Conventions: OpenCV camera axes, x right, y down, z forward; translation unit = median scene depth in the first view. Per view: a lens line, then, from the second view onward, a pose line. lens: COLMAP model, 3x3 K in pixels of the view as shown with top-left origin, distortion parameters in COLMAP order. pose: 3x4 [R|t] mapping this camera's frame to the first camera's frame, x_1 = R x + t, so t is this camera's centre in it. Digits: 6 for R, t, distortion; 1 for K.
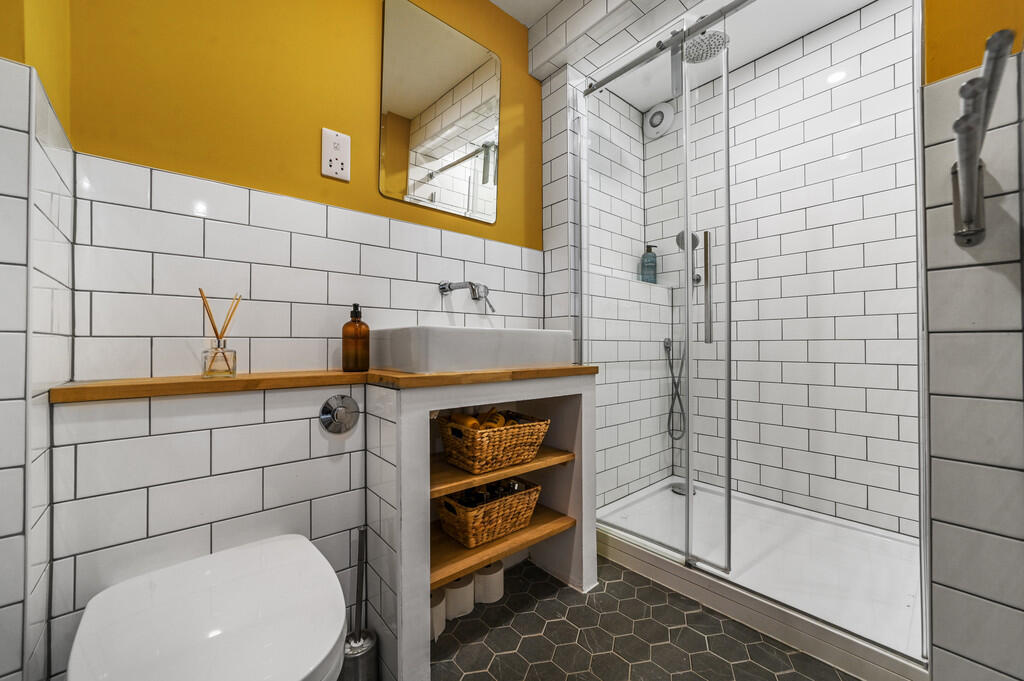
lens RADIAL K [[397.0, 0, 512.0], [0, 397.0, 340.5], [0, 0, 1]] dist [-0.019922, 0.008802]
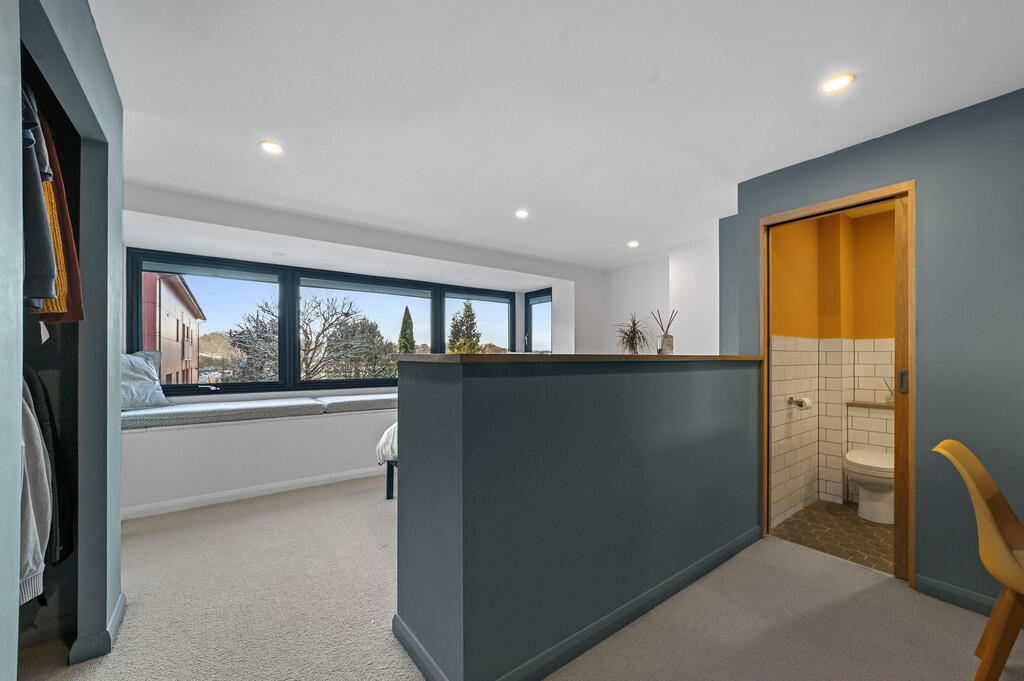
lens RADIAL K [[403.6, 0, 512.8], [0, 403.6, 355.1], [0, 0, 1]] dist [-0.001196, -0.000039]
pose [[-0.067537, -0.002677, -0.997713, 1.987195], [0.010747, 0.999936, -0.003410, -0.239785], [0.997659, -0.010953, -0.067504, -1.343994]]
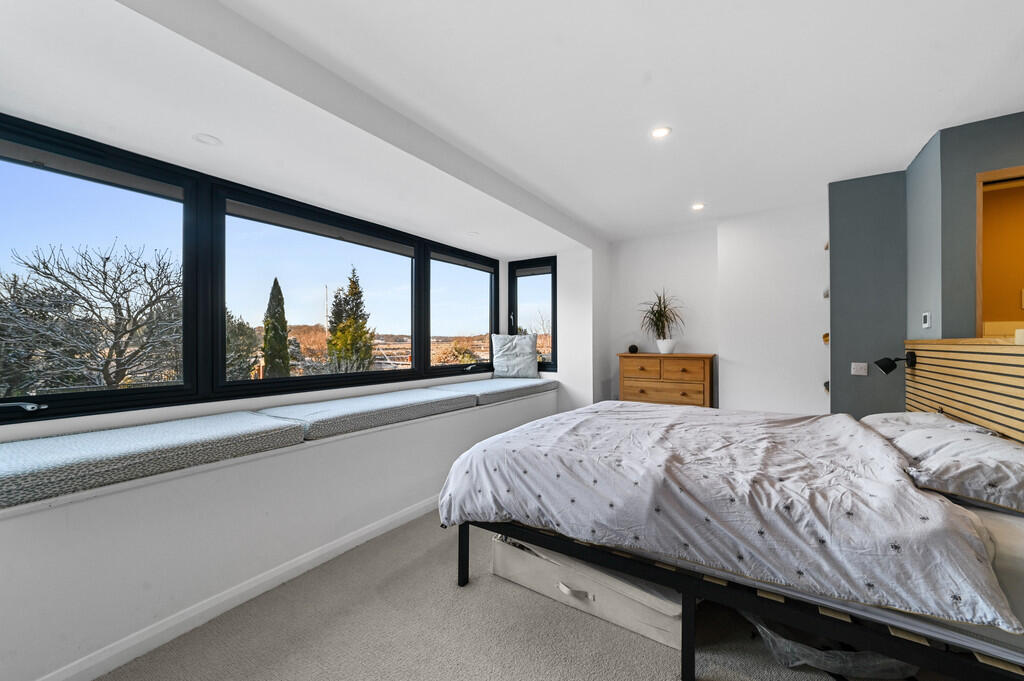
lens RADIAL K [[397.0, 0, 512.0], [0, 397.0, 340.5], [0, 0, 1]] dist [-0.019922, 0.008802]
pose [[0.286289, -0.000556, -0.958143, 0.912560], [0.010638, 0.999940, 0.002599, -0.242353], [0.958084, -0.010937, 0.286278, -2.572916]]
